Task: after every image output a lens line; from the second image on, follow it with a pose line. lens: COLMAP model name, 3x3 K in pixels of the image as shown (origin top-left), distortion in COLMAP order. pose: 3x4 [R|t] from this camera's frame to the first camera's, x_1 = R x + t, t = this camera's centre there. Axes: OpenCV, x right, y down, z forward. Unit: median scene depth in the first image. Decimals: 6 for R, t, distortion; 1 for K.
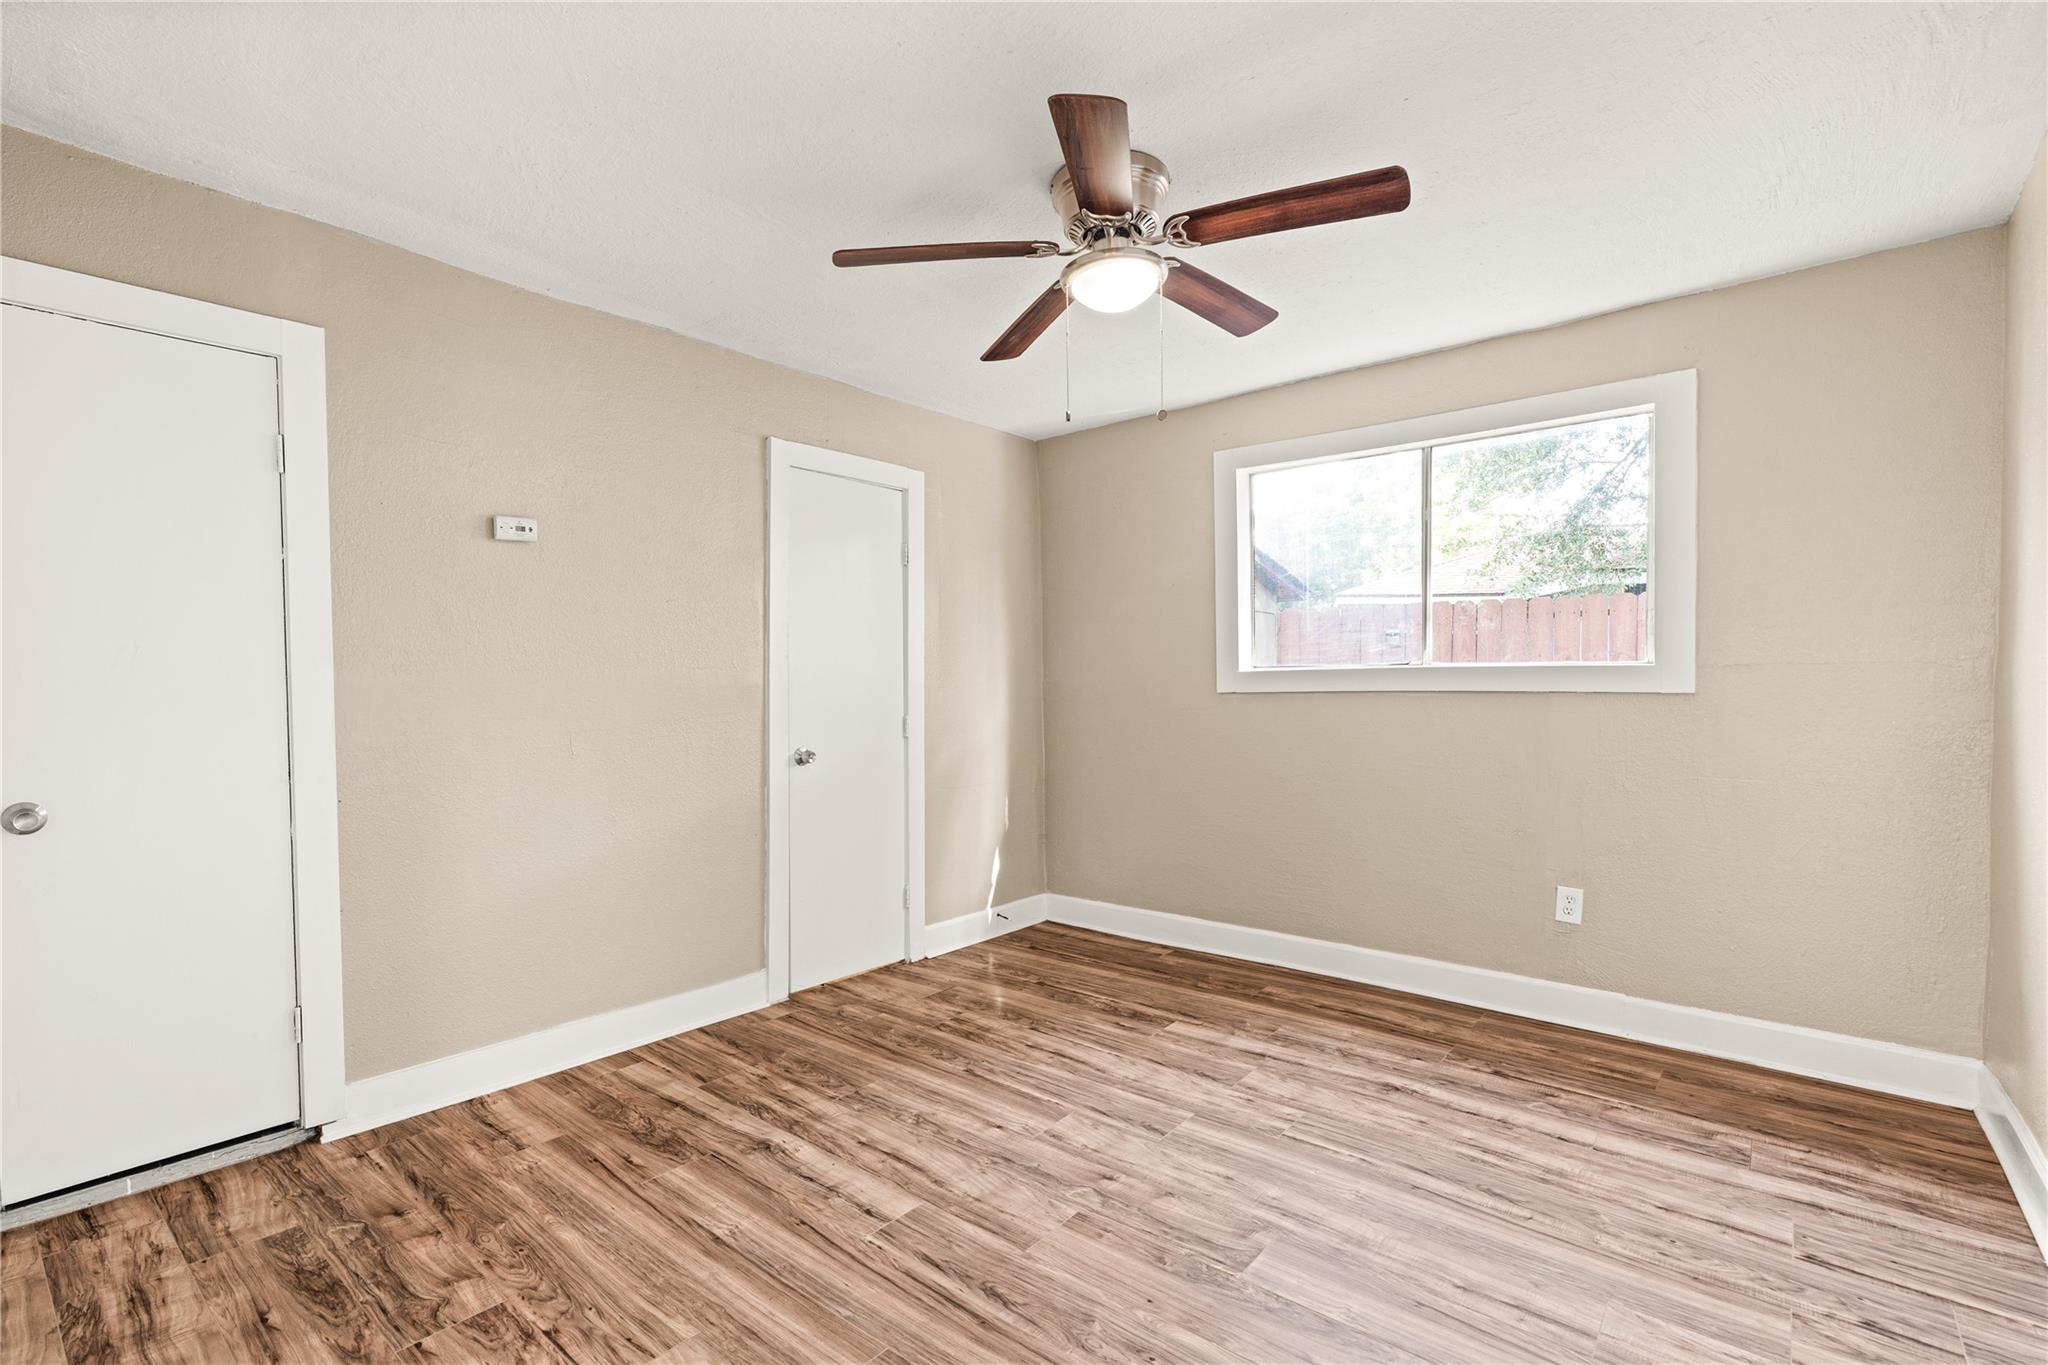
lens RADIAL K [[922.6, 0, 1024.0], [0, 922.6, 682.5], [0, 0, 1]] dist [-0.008072, 0.000475]
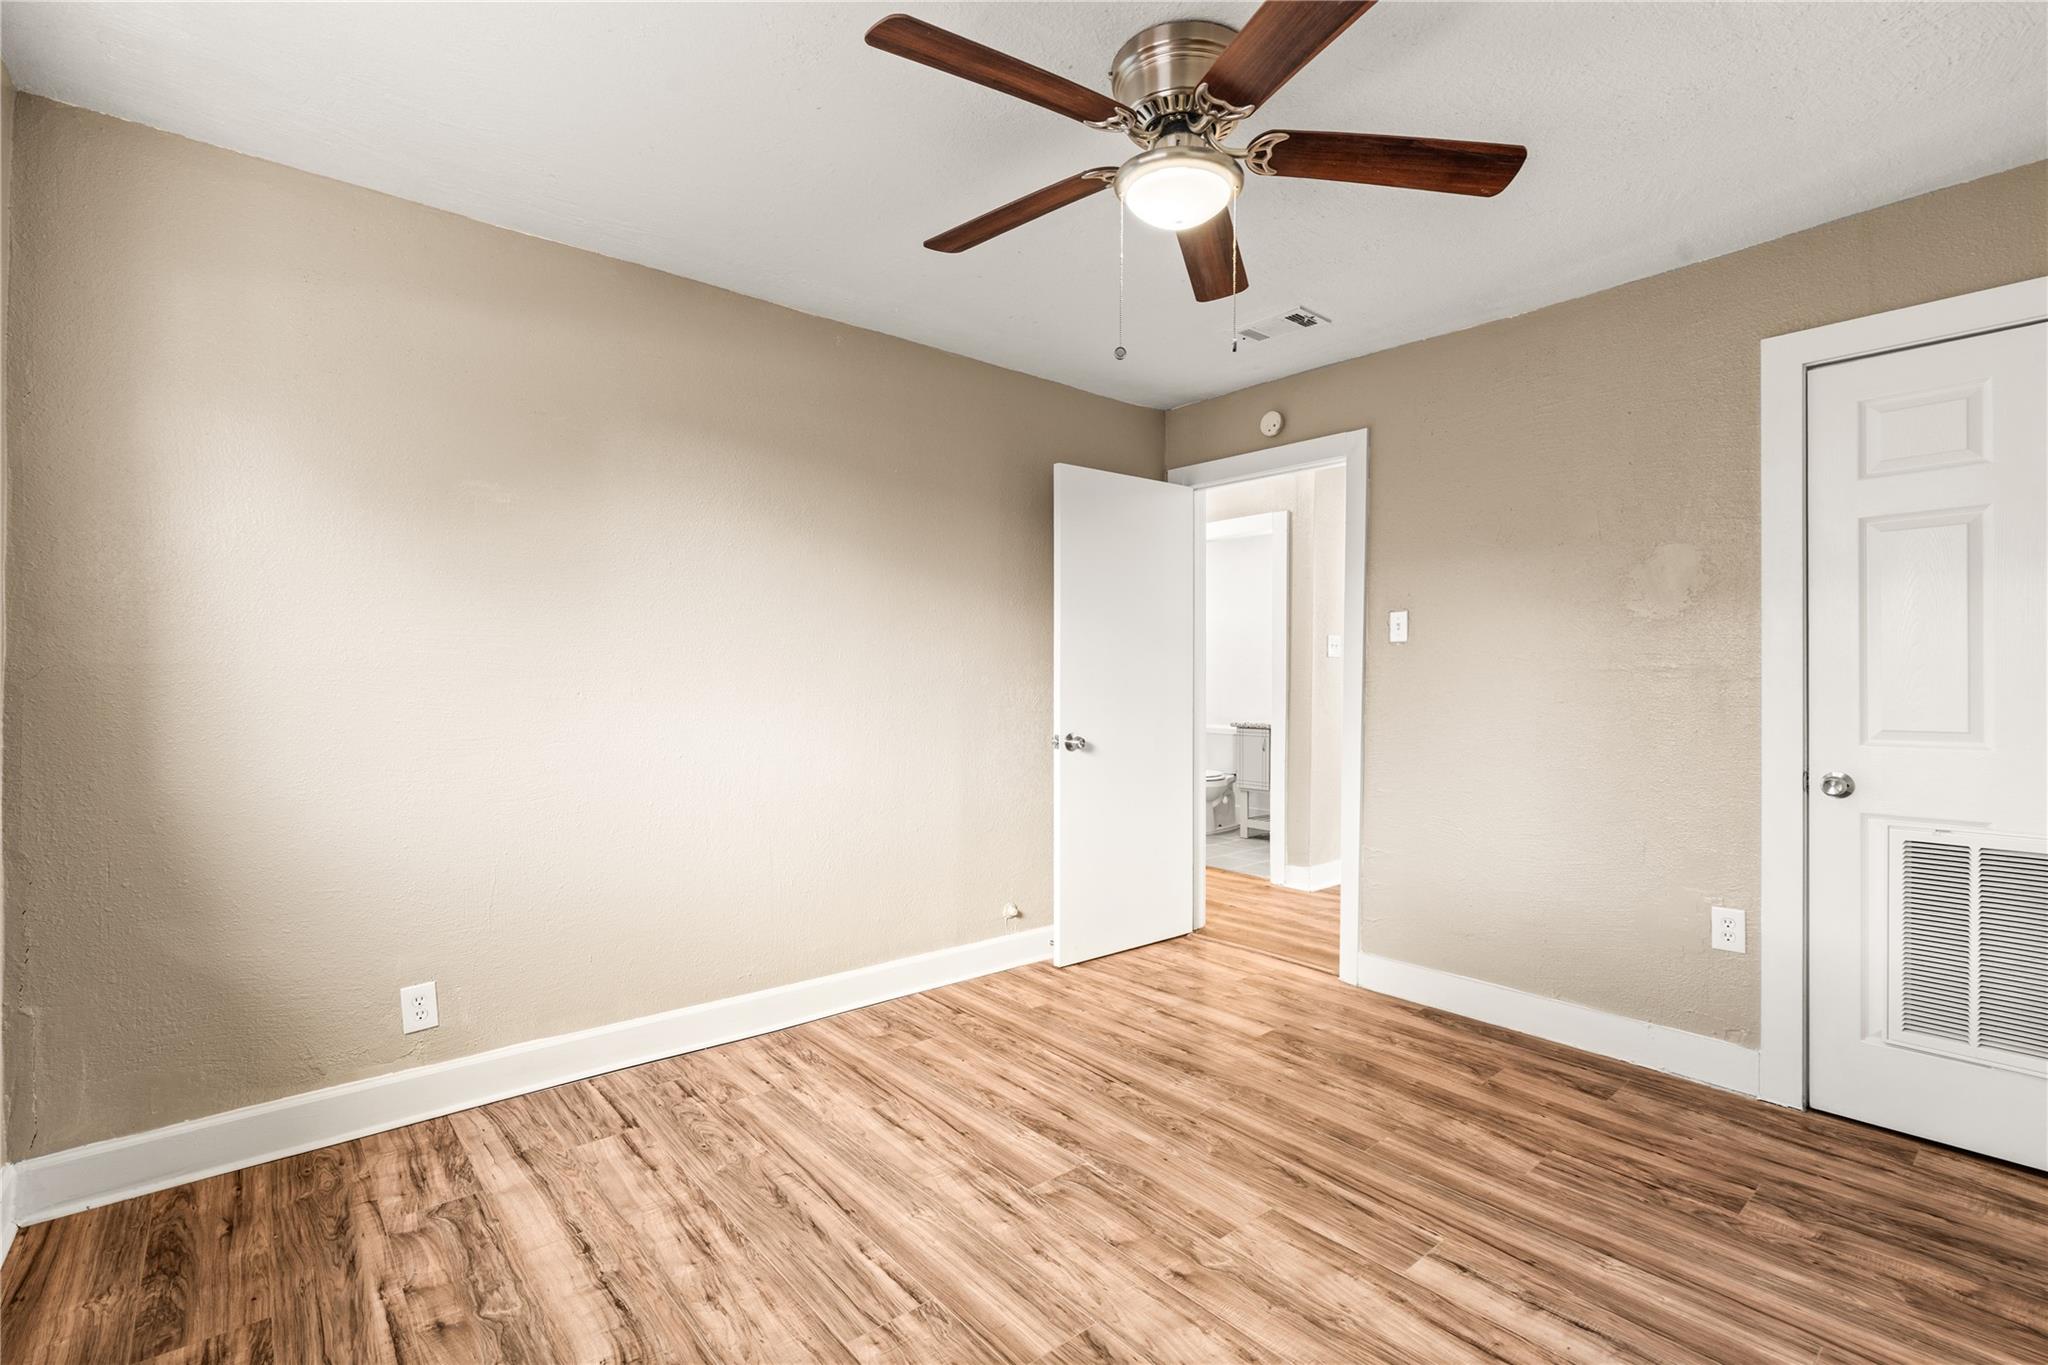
lens RADIAL K [[922.6, 0, 1024.0], [0, 922.6, 682.5], [0, 0, 1]] dist [-0.008072, 0.000475]
pose [[-0.984053, -0.000658, 0.177875, 0.089636], [0.000345, 0.999984, 0.005605, 0.007982], [-0.177876, 0.005577, -0.984037, 1.971660]]
